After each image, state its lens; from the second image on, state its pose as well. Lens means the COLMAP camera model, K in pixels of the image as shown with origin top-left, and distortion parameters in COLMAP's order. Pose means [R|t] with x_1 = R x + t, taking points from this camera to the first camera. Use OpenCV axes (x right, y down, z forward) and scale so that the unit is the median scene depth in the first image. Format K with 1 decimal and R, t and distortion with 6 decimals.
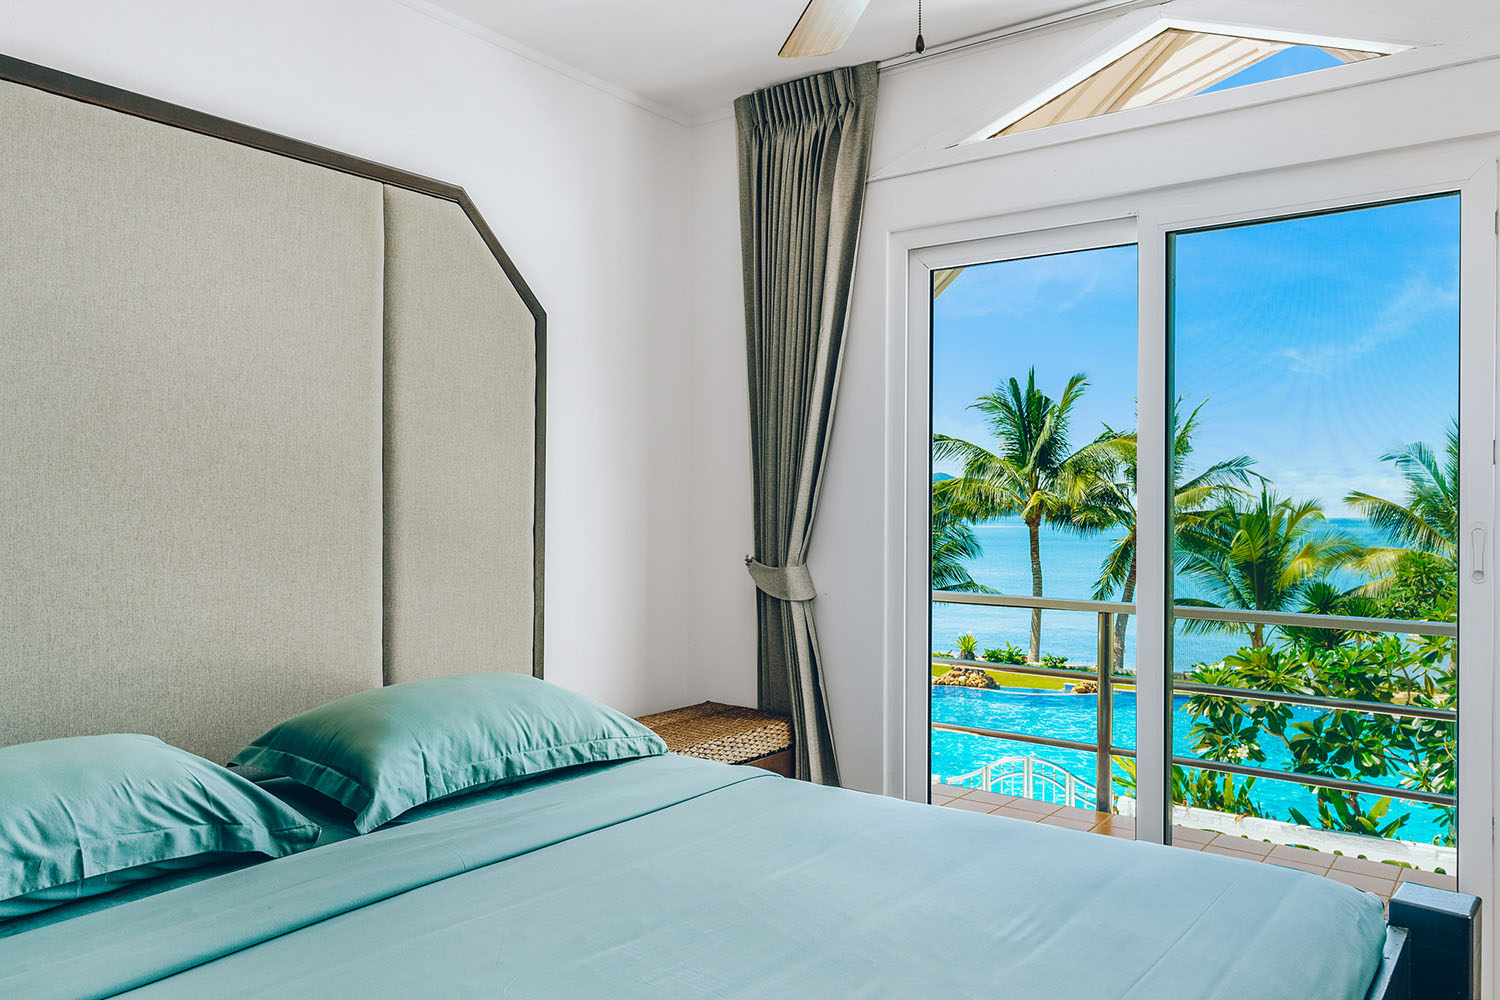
lens RADIAL K [[1081.0, 0, 749.1], [0, 1081.0, 498.1], [0, 0, 1]] dist [0.008056, 0.004094]
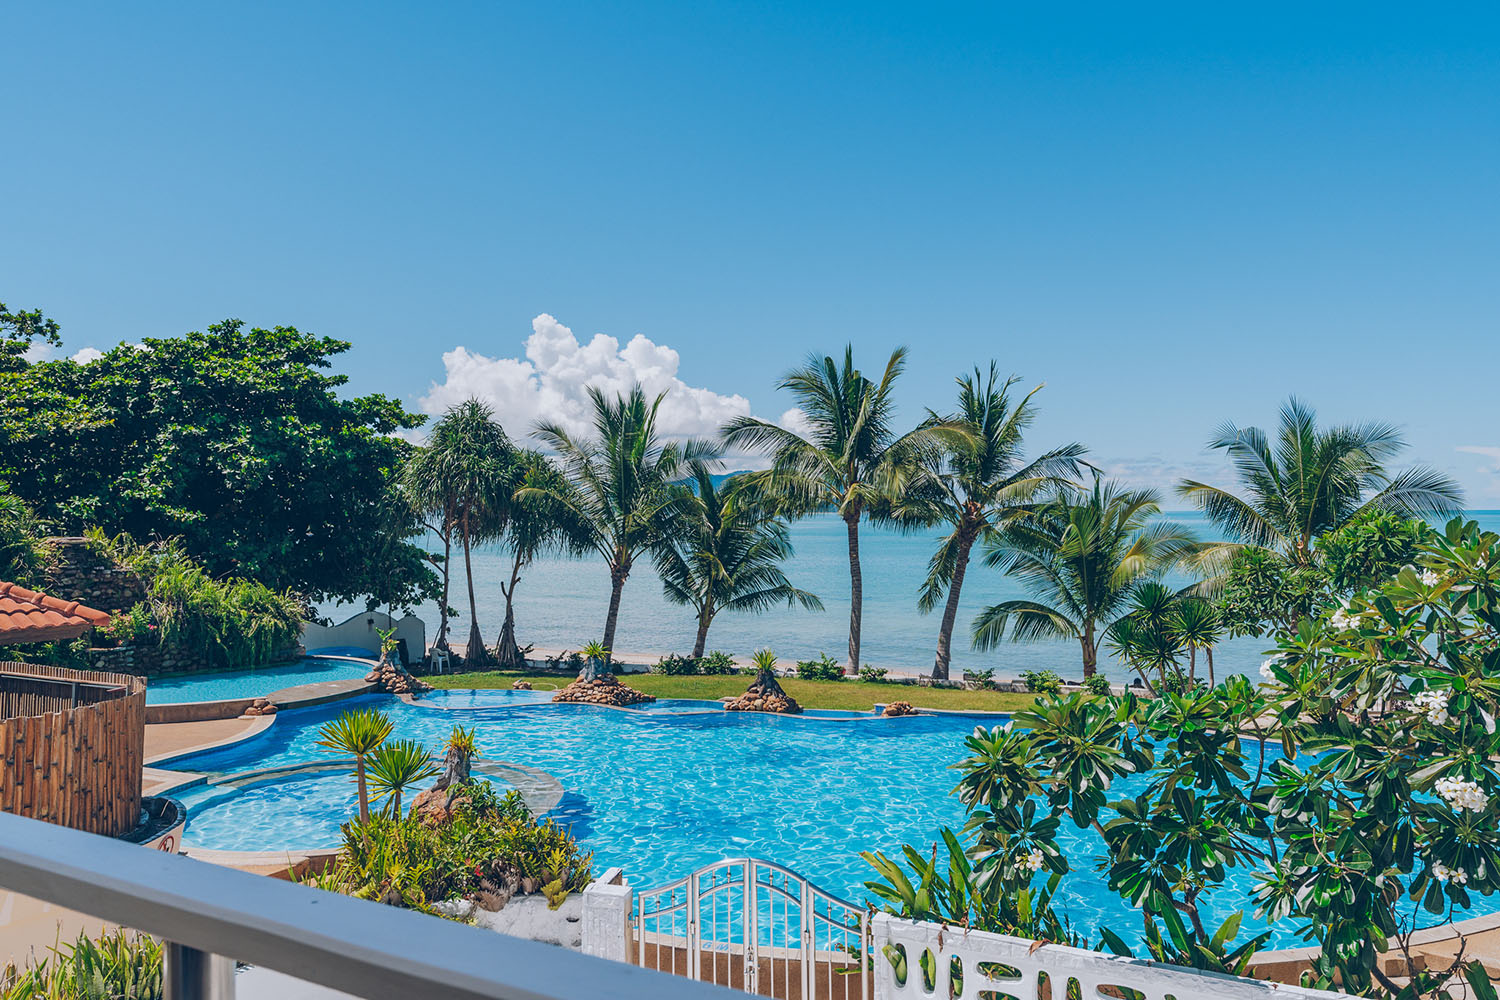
lens RADIAL K [[1106.7, 0, 750.0], [0, 1106.7, 500.0], [0, 0, 1]] dist [0.008320, 0.000357]
pose [[0.990992, -0.007595, 0.133704, 0.065619], [0.006996, 0.999963, 0.004953, 0.002358], [-0.133737, -0.003973, 0.991009, 0.118754]]
